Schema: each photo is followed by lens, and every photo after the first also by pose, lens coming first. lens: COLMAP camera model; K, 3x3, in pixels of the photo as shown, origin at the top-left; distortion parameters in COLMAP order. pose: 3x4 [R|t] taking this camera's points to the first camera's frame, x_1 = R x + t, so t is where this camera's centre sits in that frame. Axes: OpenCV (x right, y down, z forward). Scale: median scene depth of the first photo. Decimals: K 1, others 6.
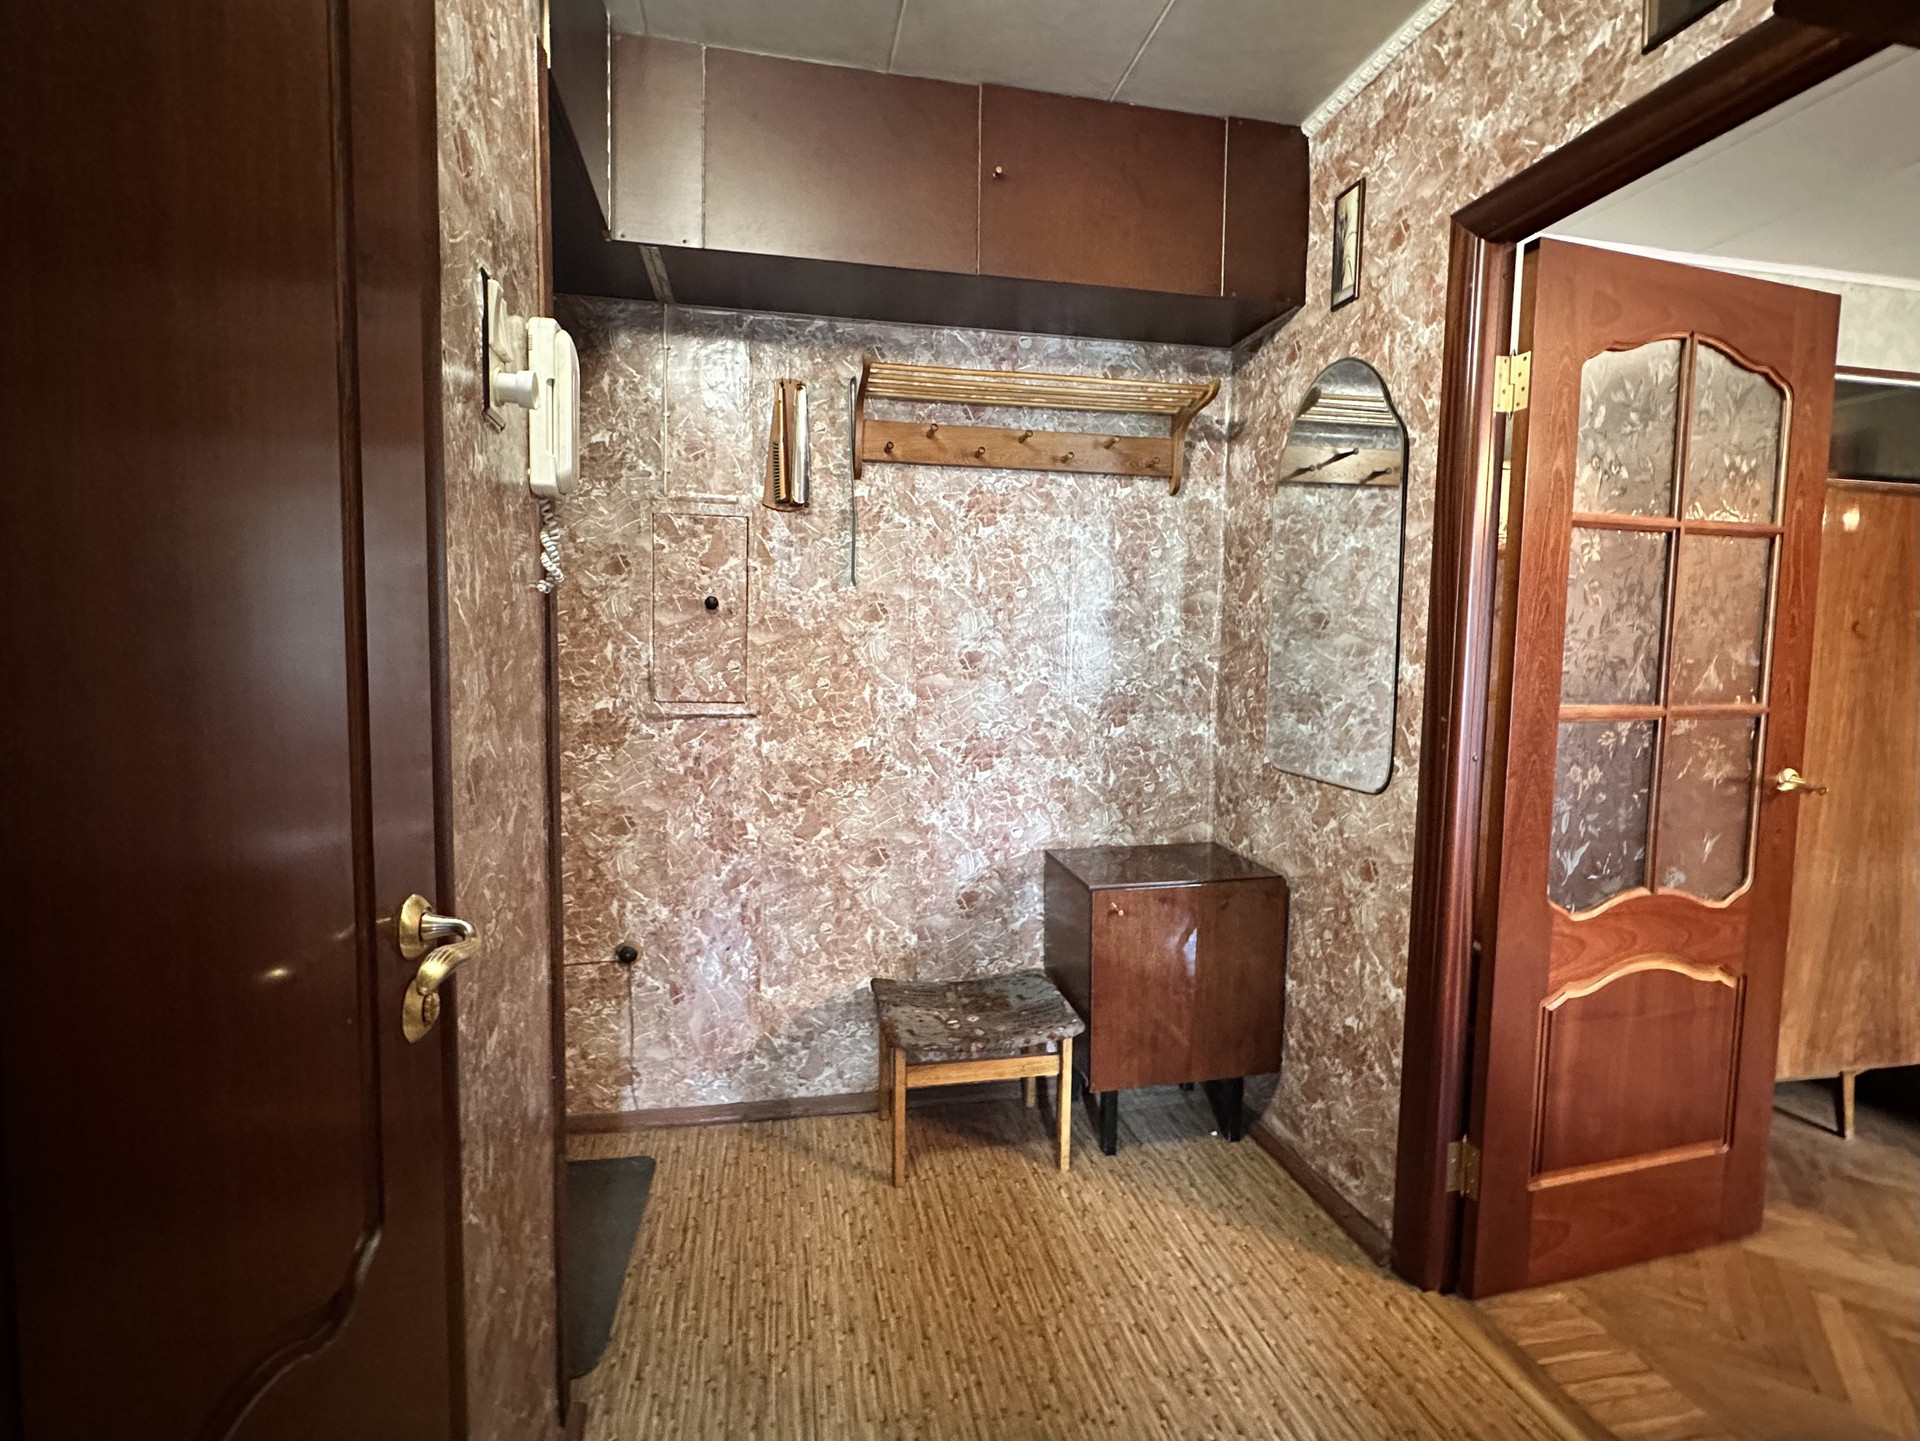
lens RADIAL K [[944.5, 0, 955.5], [0, 944.5, 716.0], [0, 0, 1]] dist [0.001171, 0.000209]
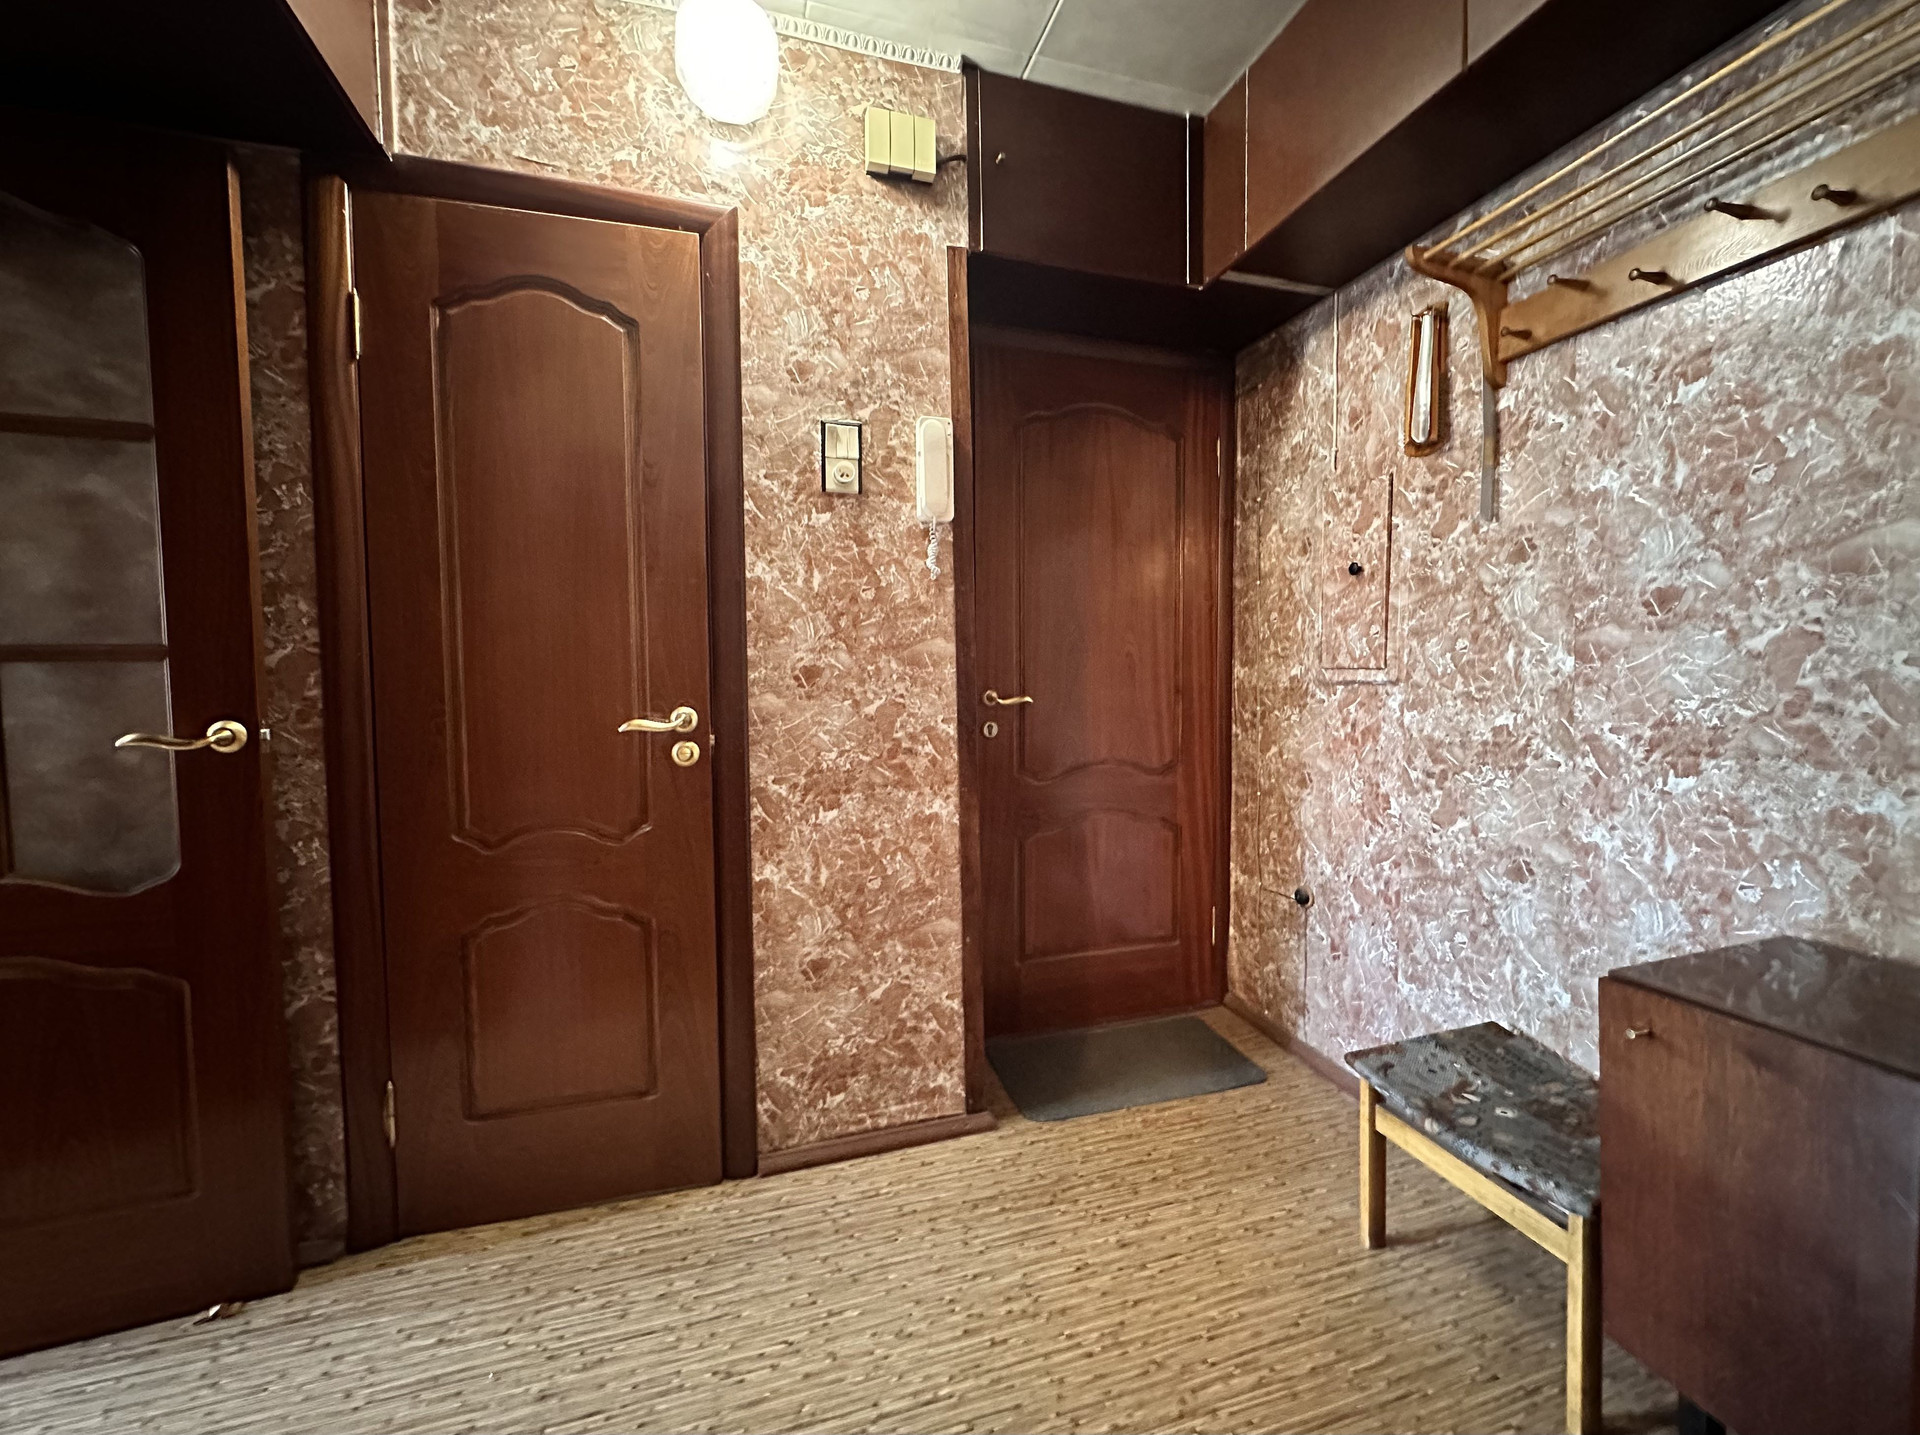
lens RADIAL K [[772.1, 0, 970.0], [0, 772.1, 703.3], [0, 0, 1]] dist [-0.001199, 0.000256]
pose [[0.116454, 0.030971, -0.992713, 0.493406], [-0.063442, 0.997704, 0.023685, 0.028297], [0.991168, 0.060221, 0.118152, 0.487496]]
